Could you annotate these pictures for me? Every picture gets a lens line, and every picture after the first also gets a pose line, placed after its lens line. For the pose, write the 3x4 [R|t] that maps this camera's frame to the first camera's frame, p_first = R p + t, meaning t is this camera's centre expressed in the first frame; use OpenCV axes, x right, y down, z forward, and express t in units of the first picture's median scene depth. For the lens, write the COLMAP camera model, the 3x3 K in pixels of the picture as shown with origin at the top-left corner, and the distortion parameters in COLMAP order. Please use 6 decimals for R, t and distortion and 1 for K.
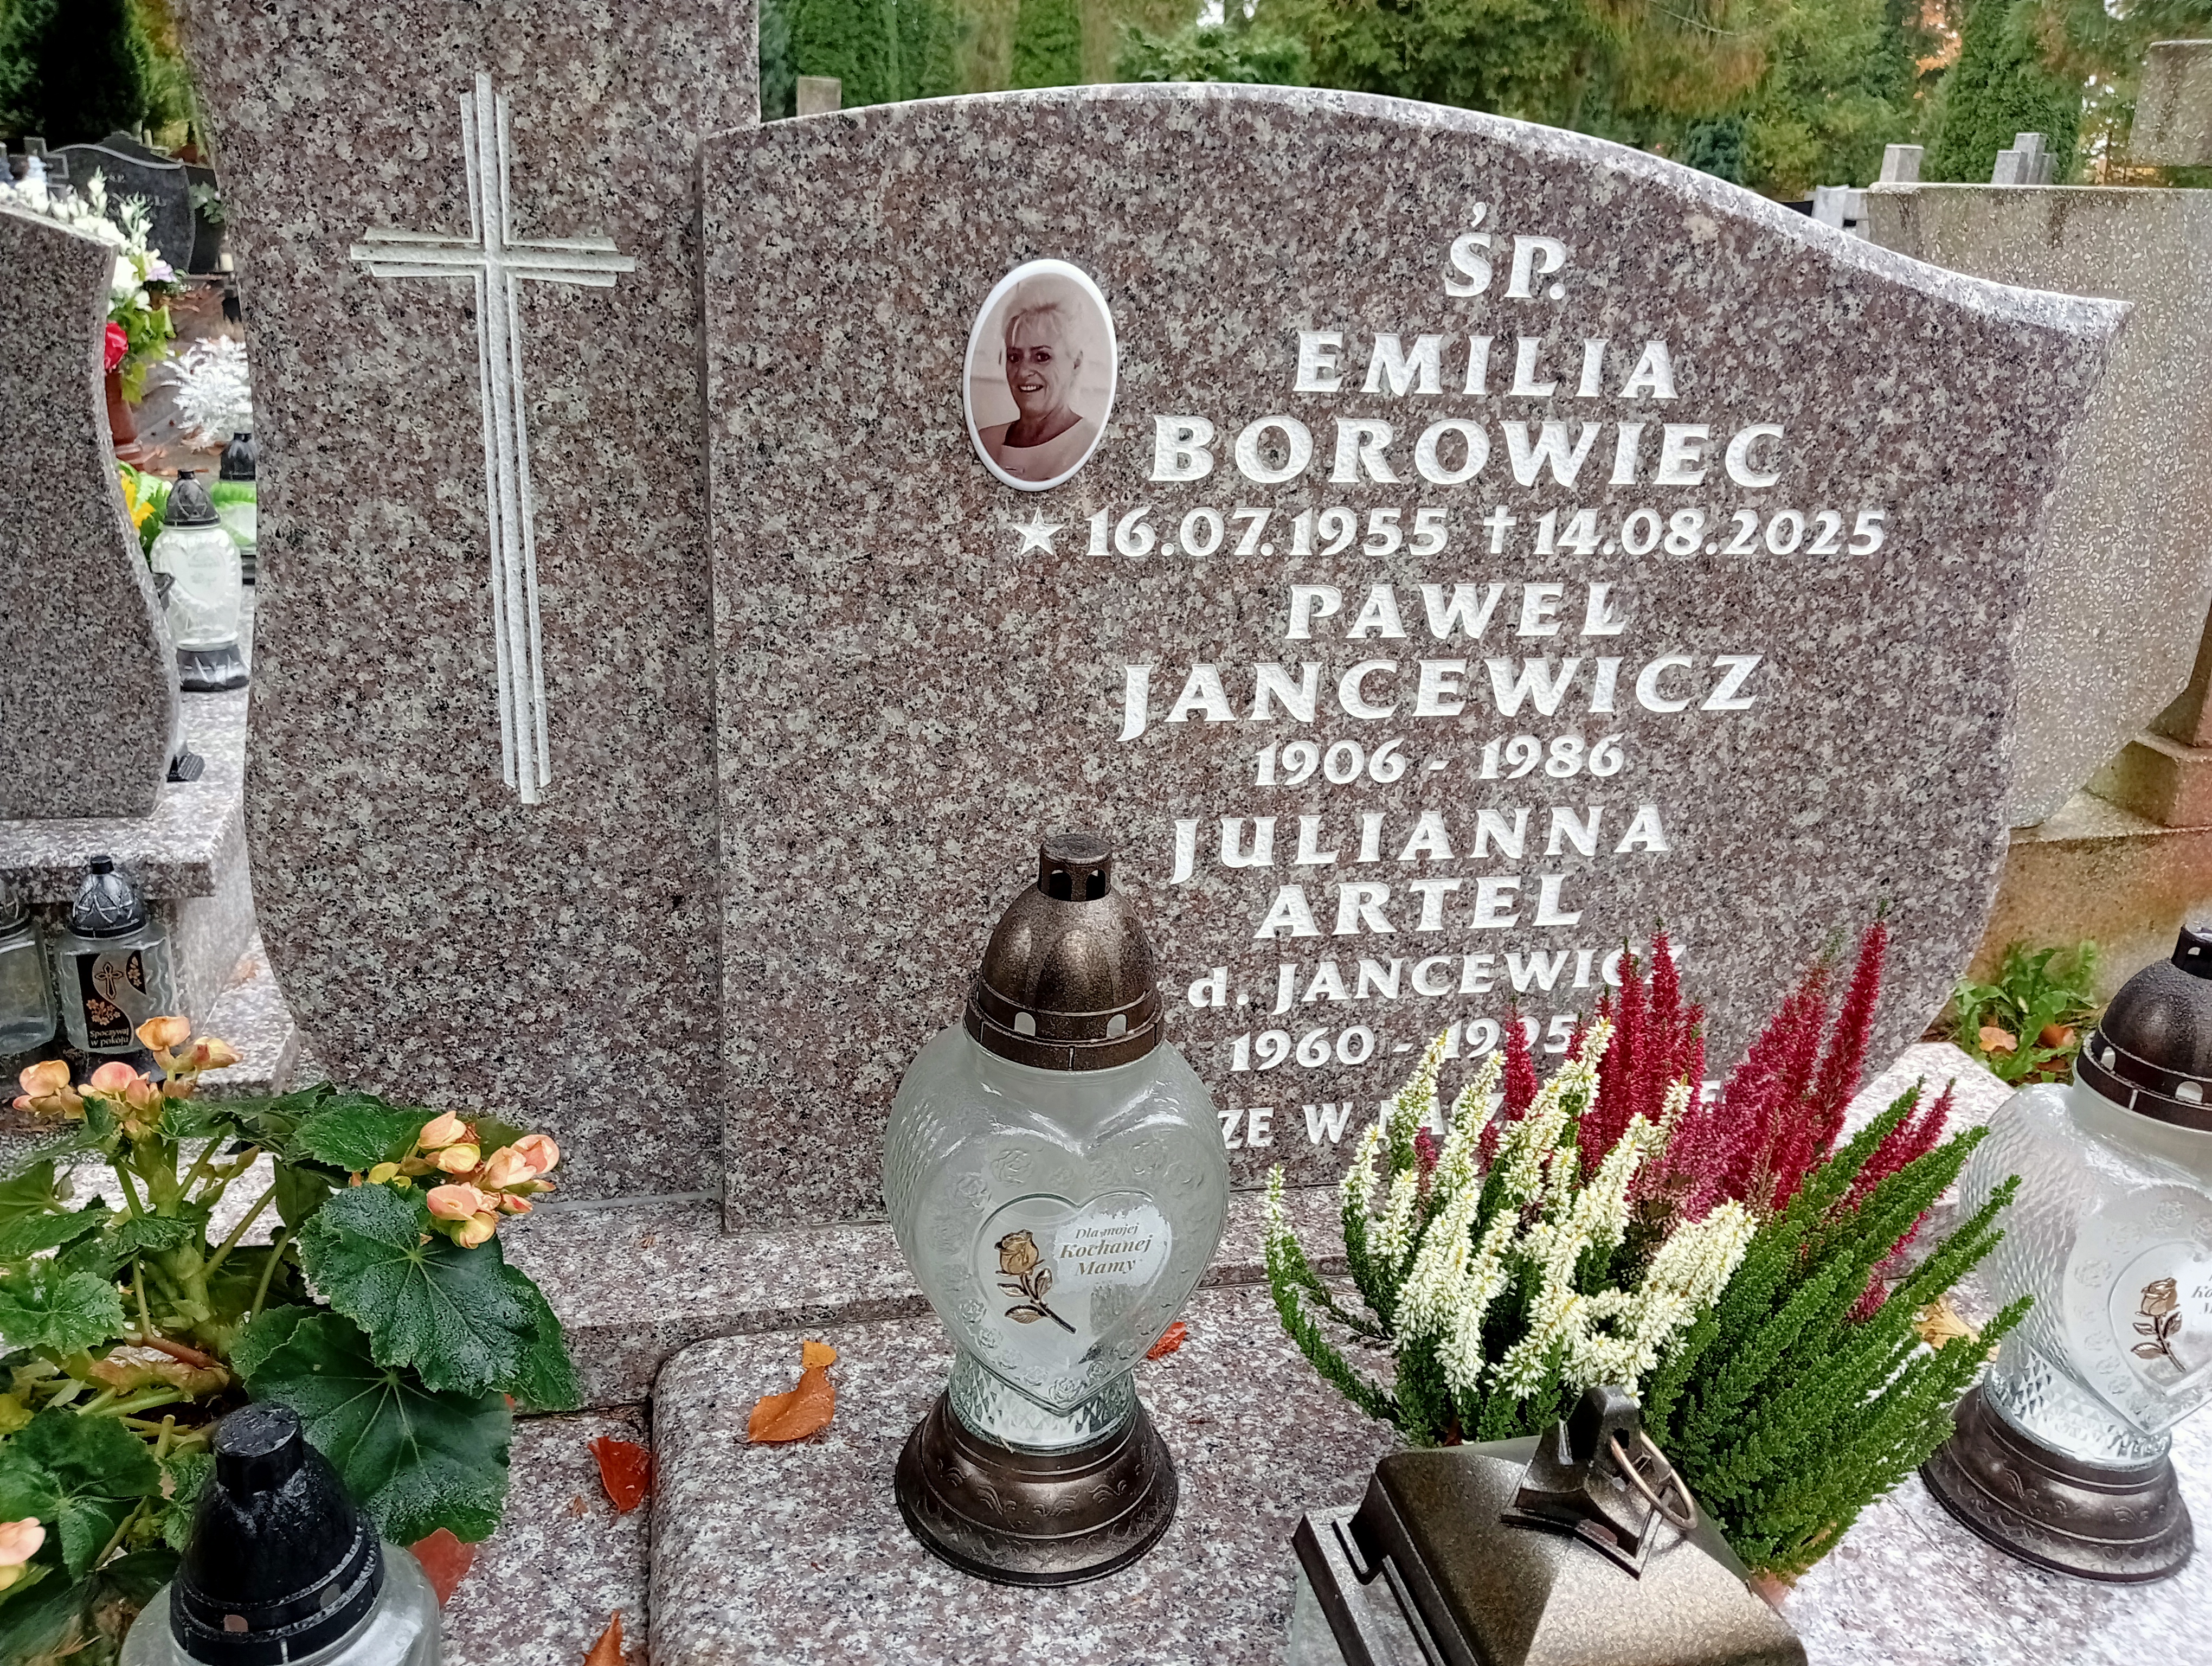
lens RADIAL K [[1799.1, 0, 1114.4], [0, 1799.1, 826.4], [0, 0, 1]] dist [0.068658, -0.103995]
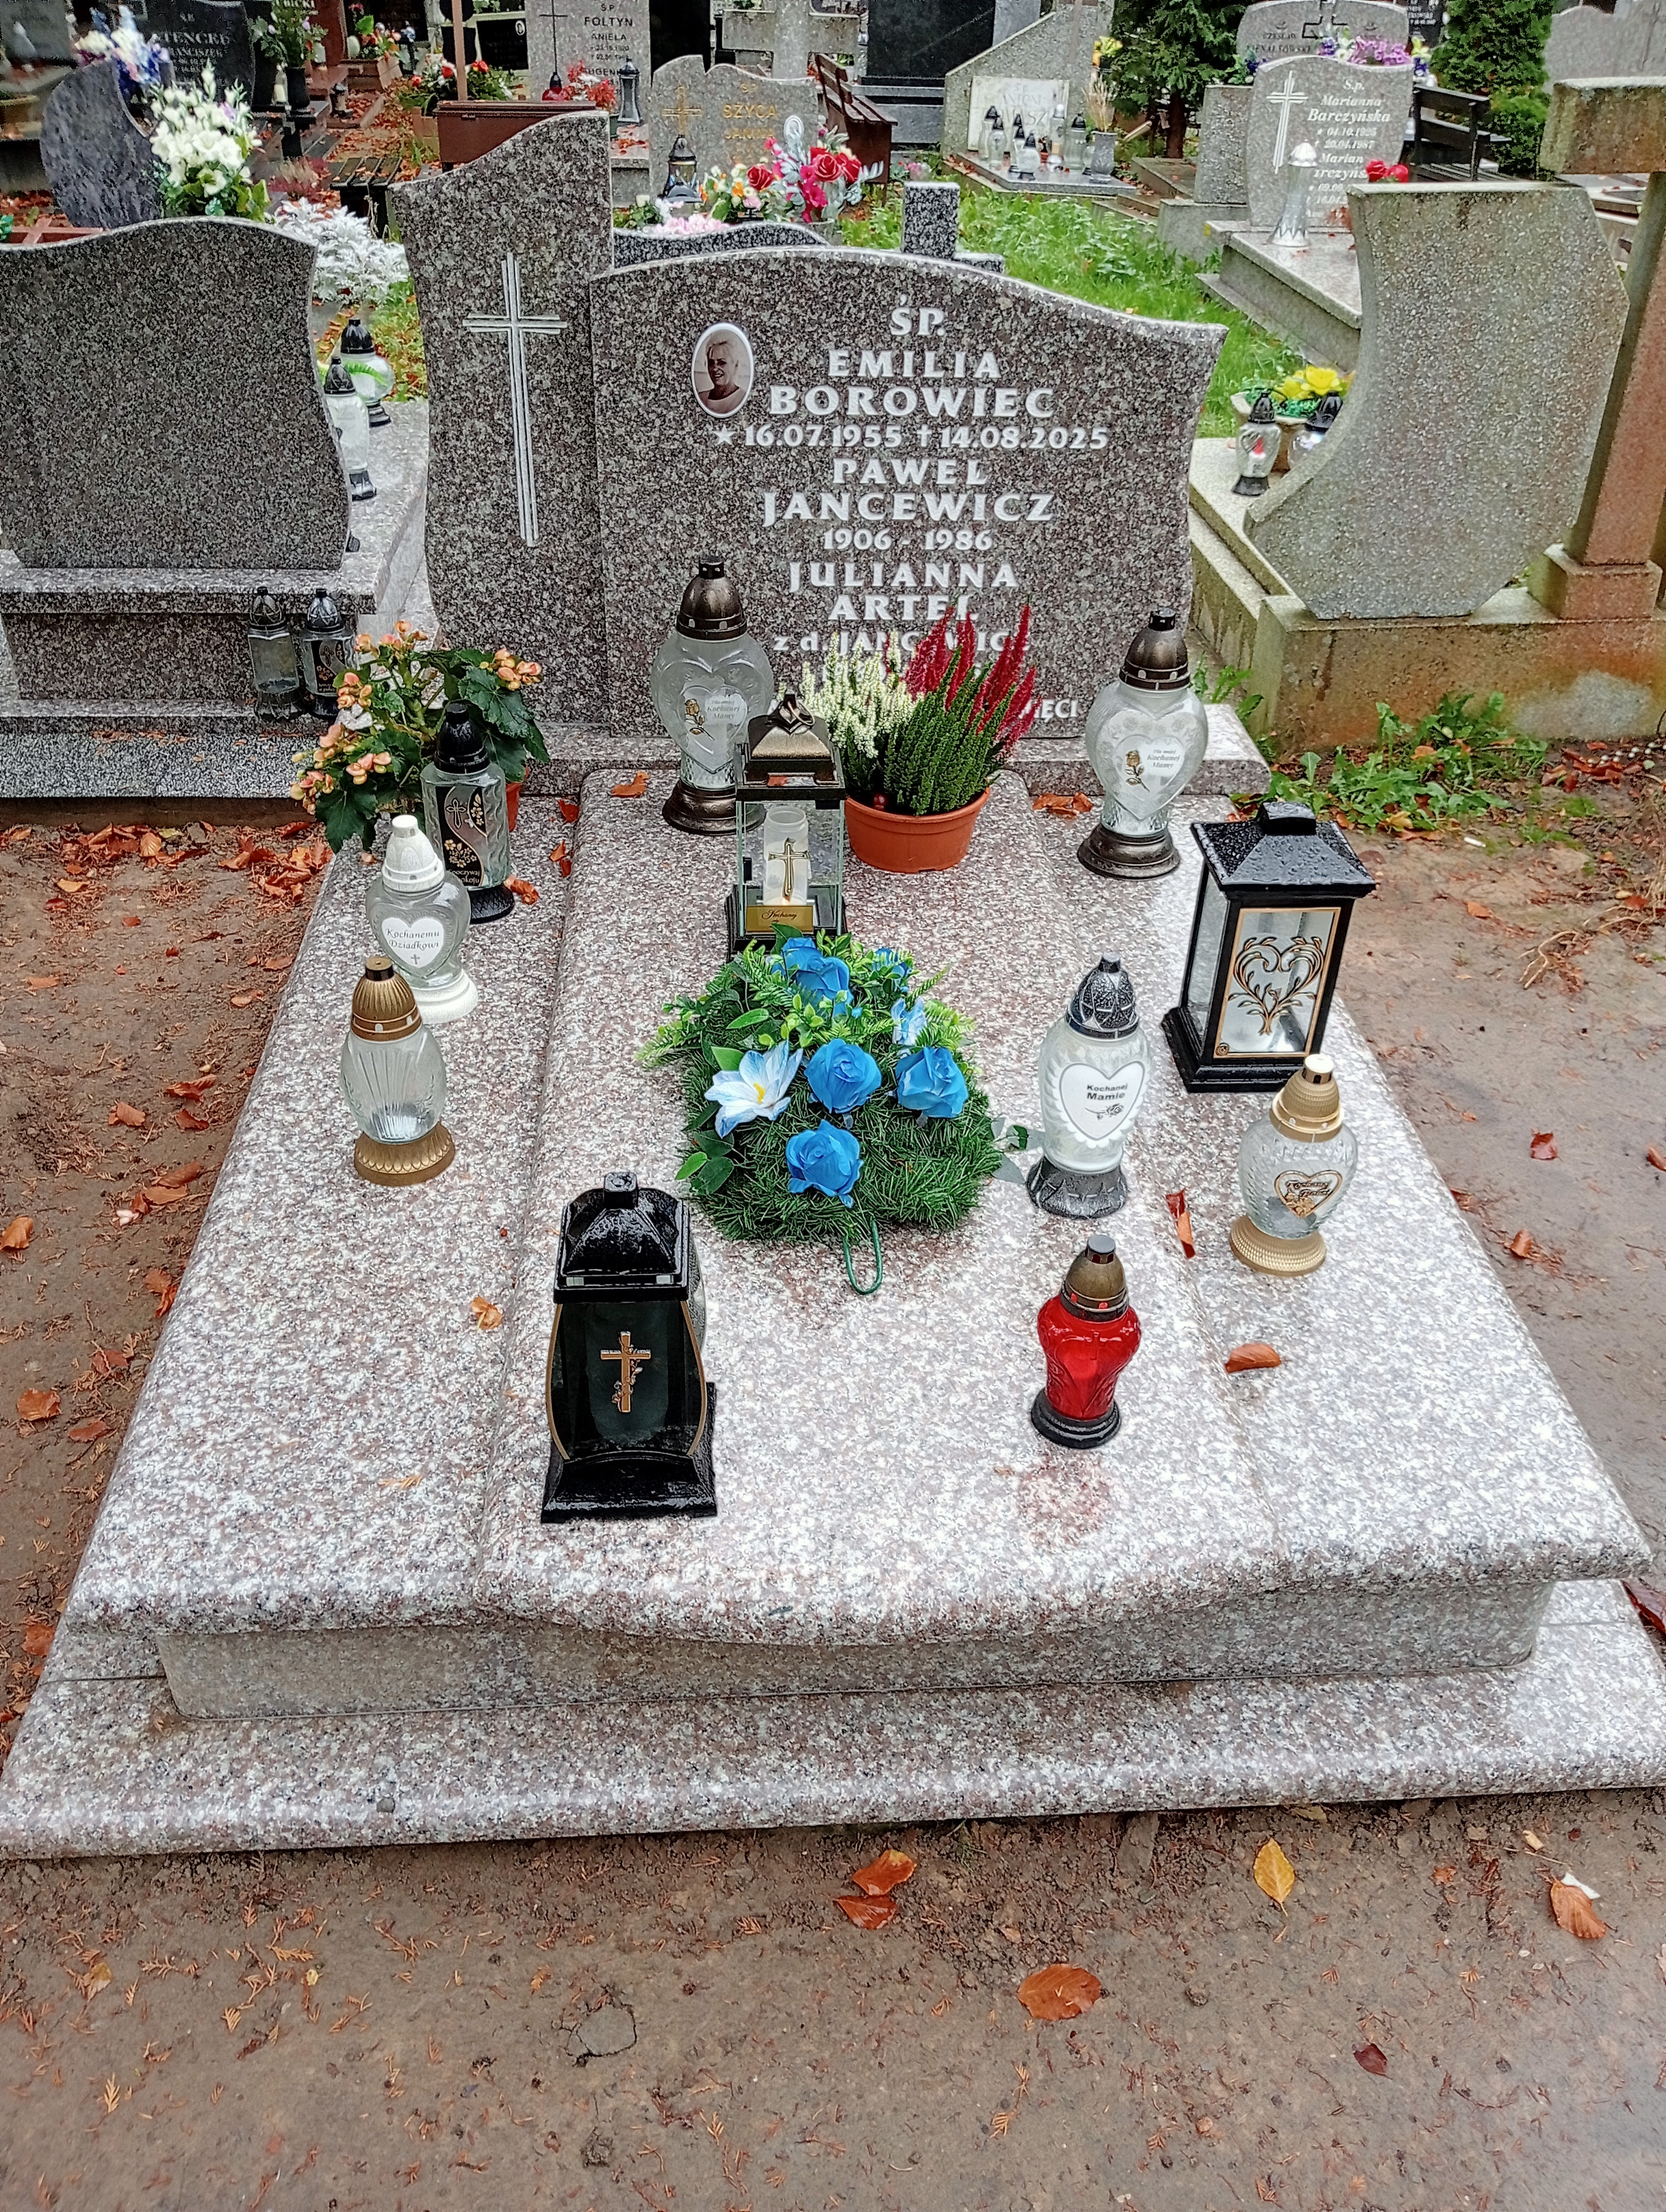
lens RADIAL K [[1799.1, 0, 844.1], [0, 1799.1, 1120.2], [0, 0, 1]] dist [0.068658, -0.103995]
pose [[0.987041, 0.070522, -0.144144, 0.519948], [-0.033834, 0.969523, 0.242653, 0.133397], [0.156864, -0.234631, 0.959345, -1.516634]]
